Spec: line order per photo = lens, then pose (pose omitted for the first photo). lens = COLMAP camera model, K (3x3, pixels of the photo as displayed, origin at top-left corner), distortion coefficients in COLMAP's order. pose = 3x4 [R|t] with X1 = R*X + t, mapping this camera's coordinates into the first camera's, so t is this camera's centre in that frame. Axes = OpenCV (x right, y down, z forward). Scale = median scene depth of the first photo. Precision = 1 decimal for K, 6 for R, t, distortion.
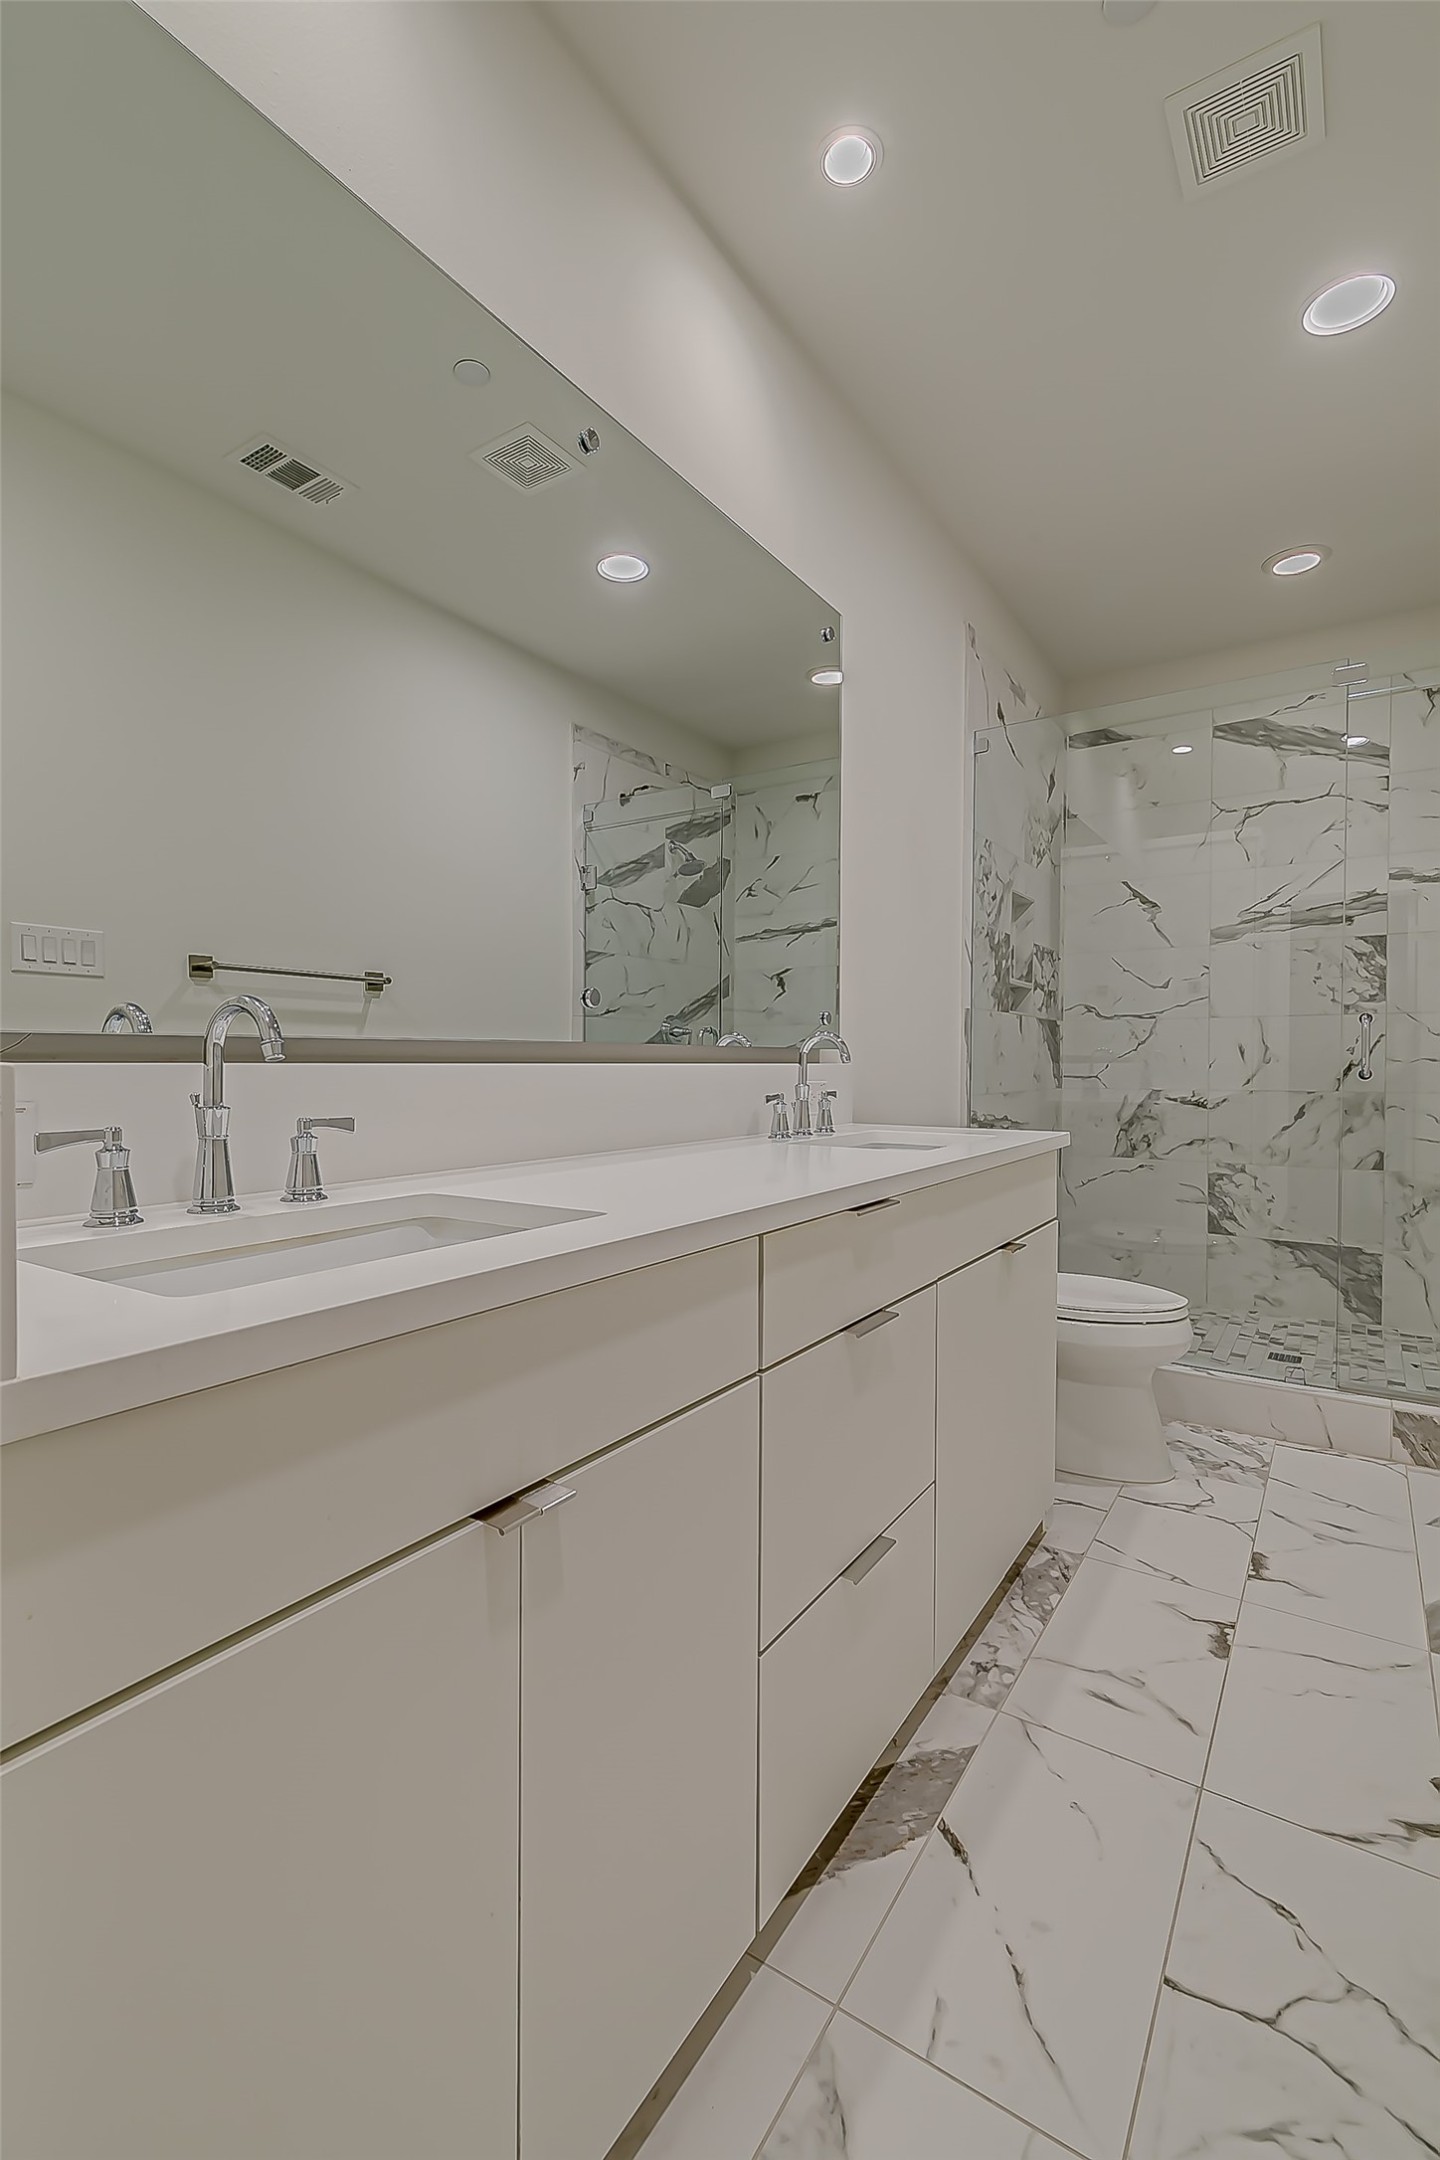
lens RADIAL K [[989.6, 0, 701.0], [0, 989.6, 1079.6], [0, 0, 1]] dist [0.004753, -0.006149]
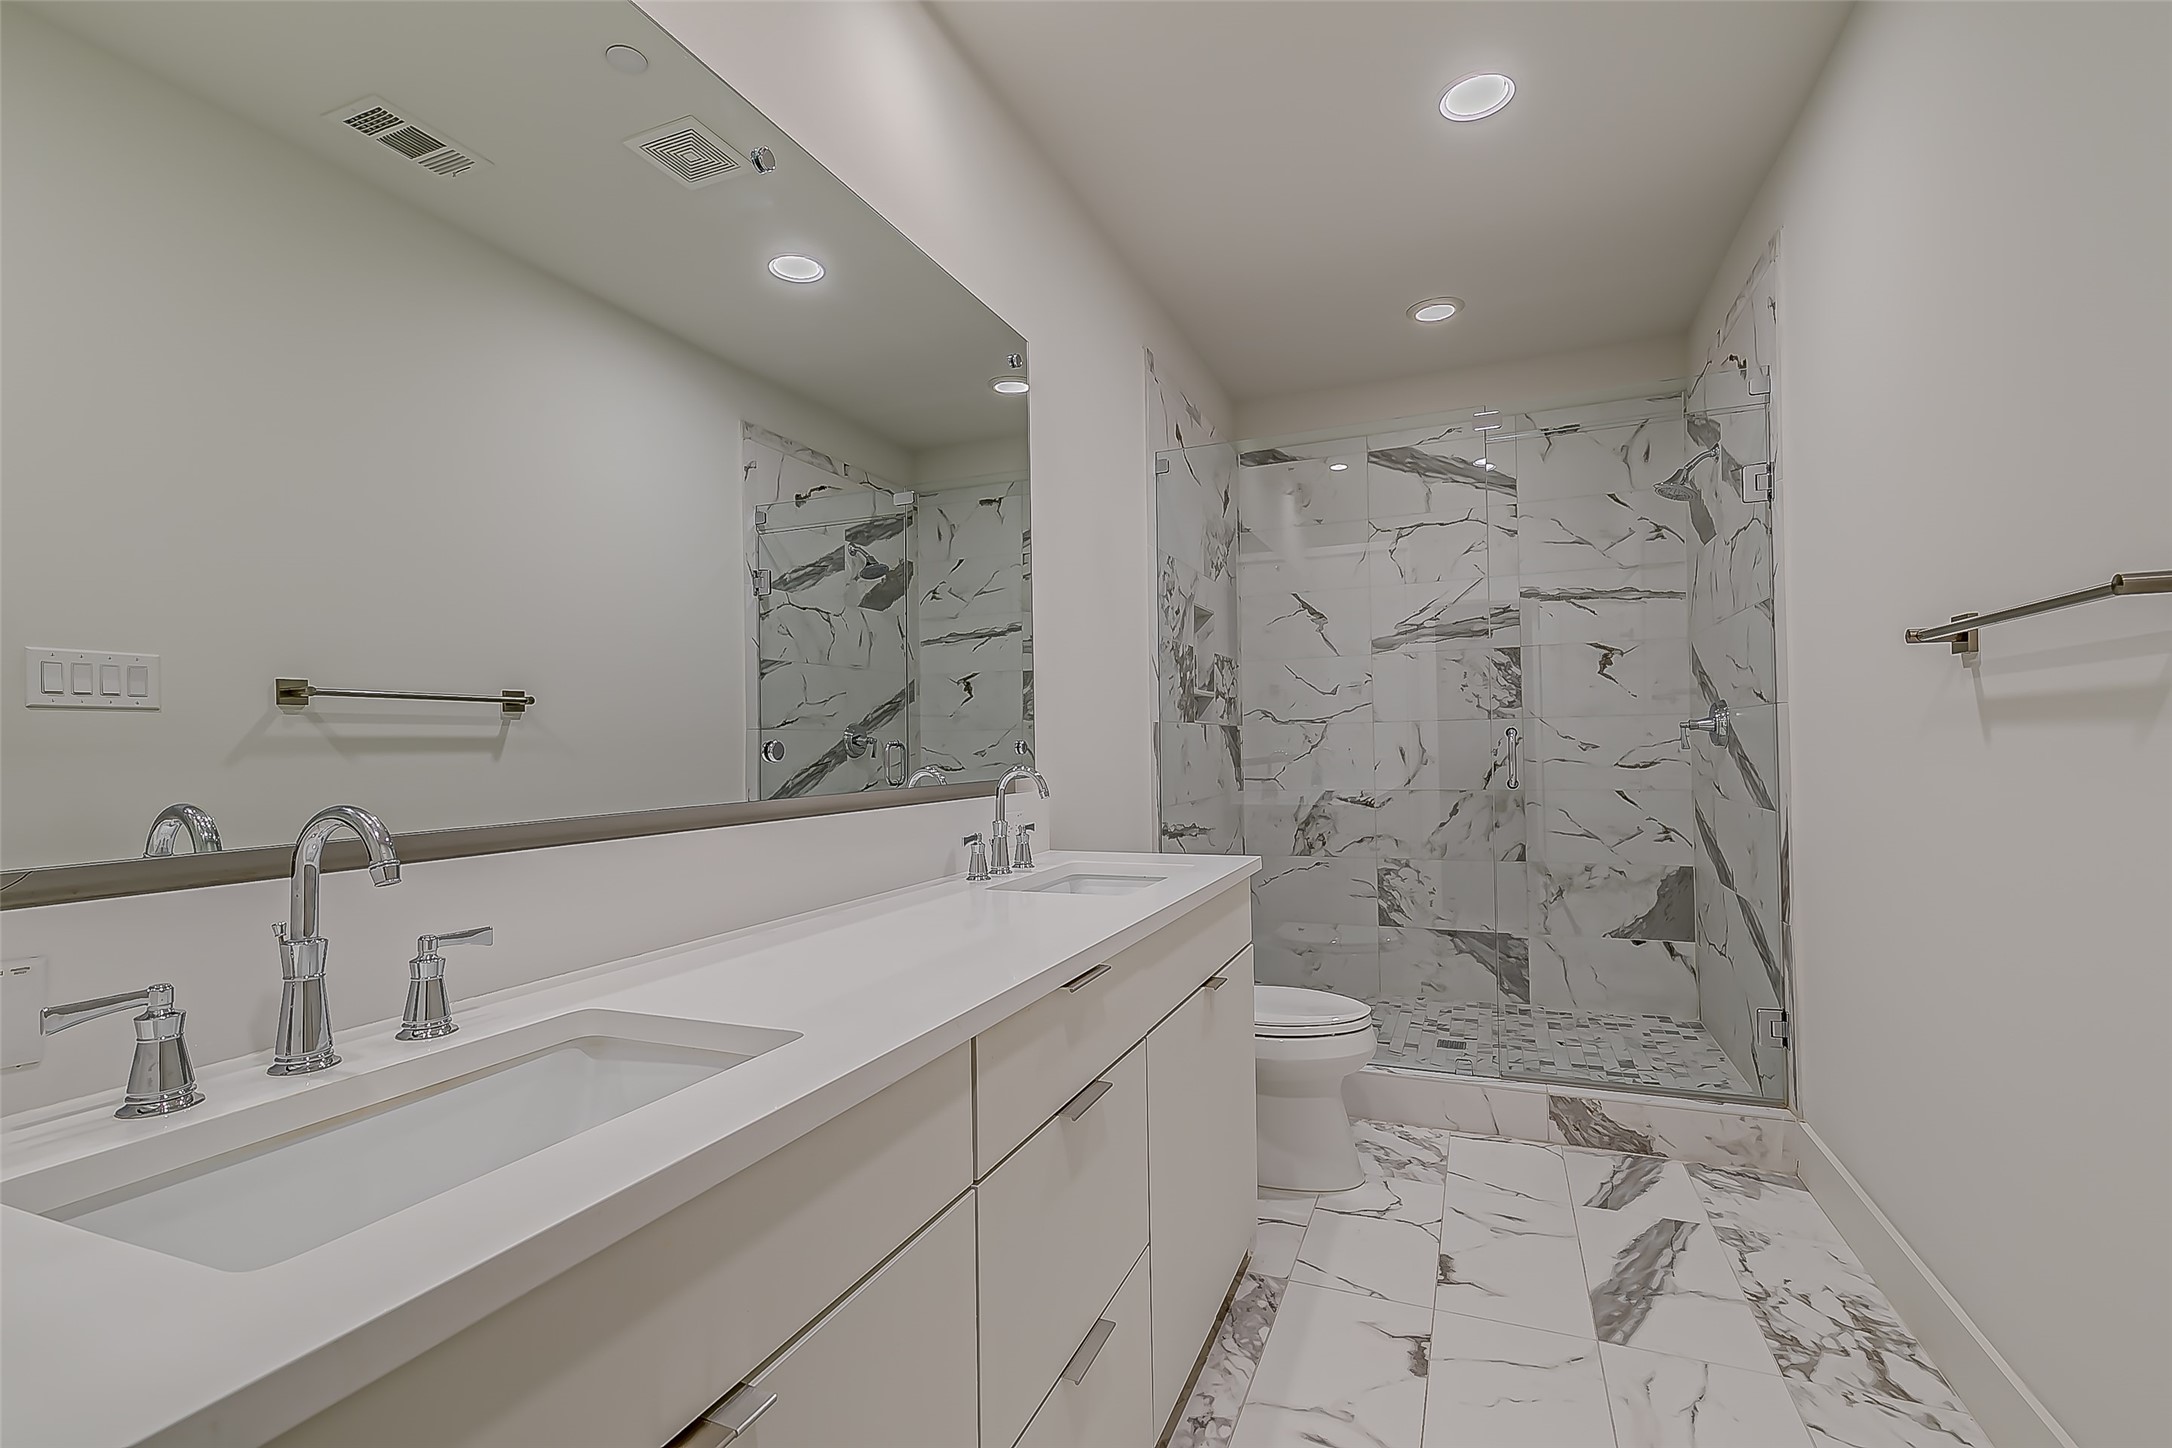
lens RADIAL K [[994.3, 0, 1086.0], [0, 994.3, 724.0], [0, 0, 1]] dist [0.002124, -0.000514]
pose [[0.979035, -0.016863, 0.202993, -0.007000], [0.024268, 0.999126, -0.034044, -0.033874], [-0.202241, 0.038256, 0.978588, 0.016825]]
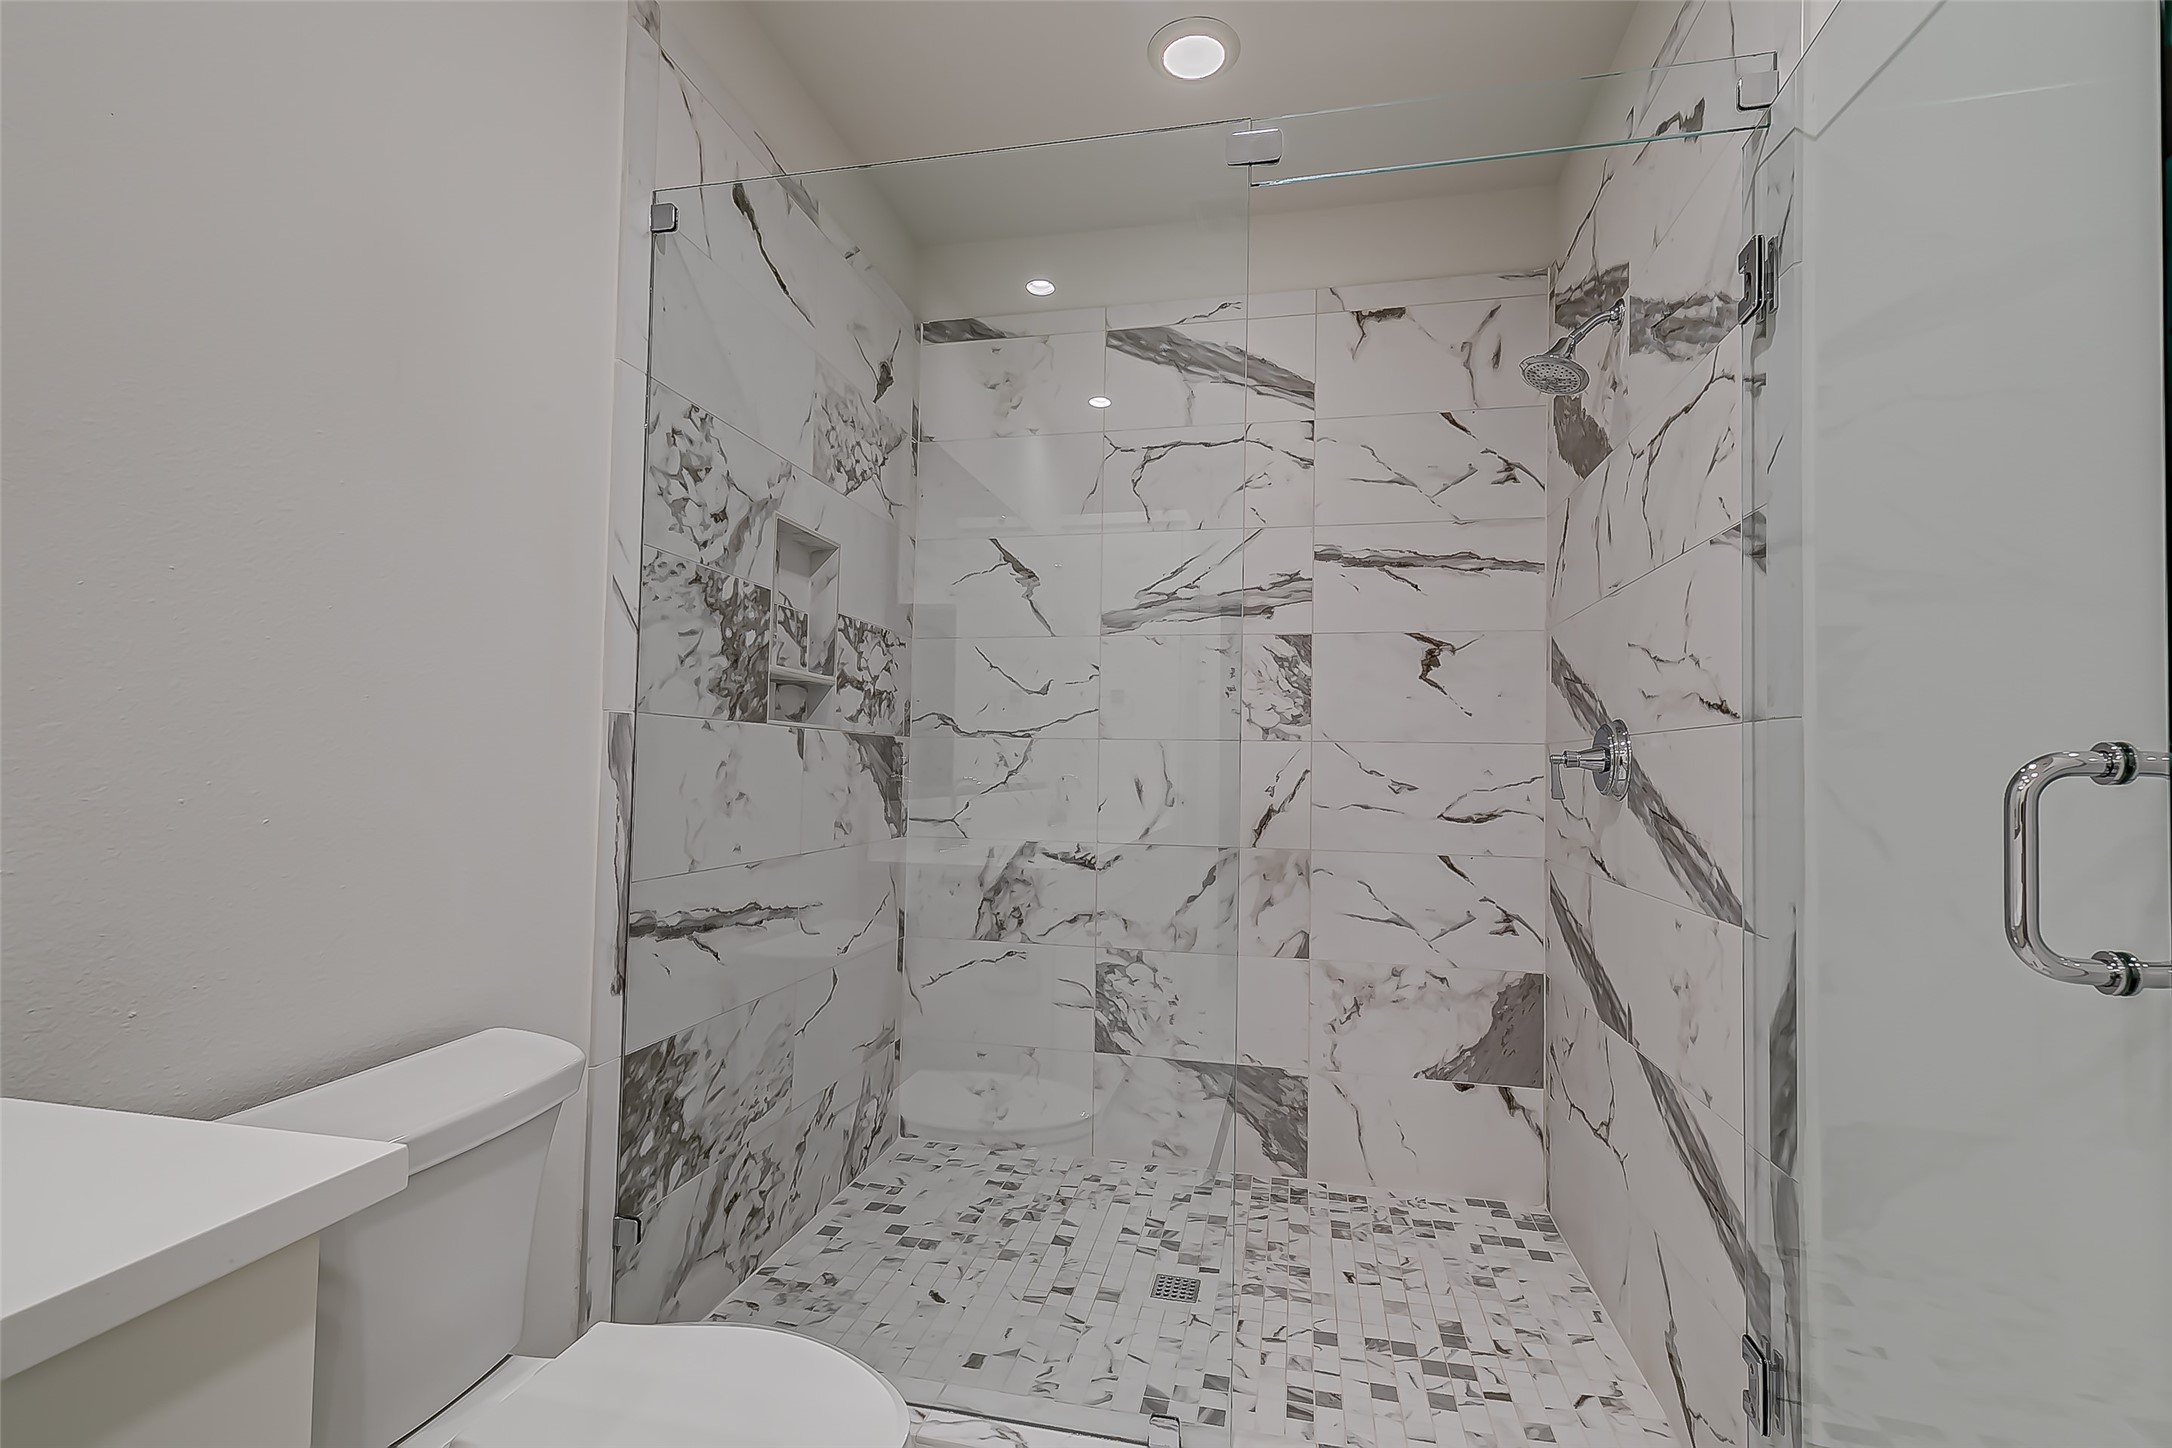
lens RADIAL K [[929.5, 0, 1123.1], [0, 929.5, 718.8], [0, 0, 1]] dist [0.002589, -0.000059]
pose [[0.920145, 0.034530, 0.390053, 0.291257], [-0.010540, 0.997927, -0.063480, -0.037720], [-0.391437, 0.054300, 0.918601, 0.416696]]
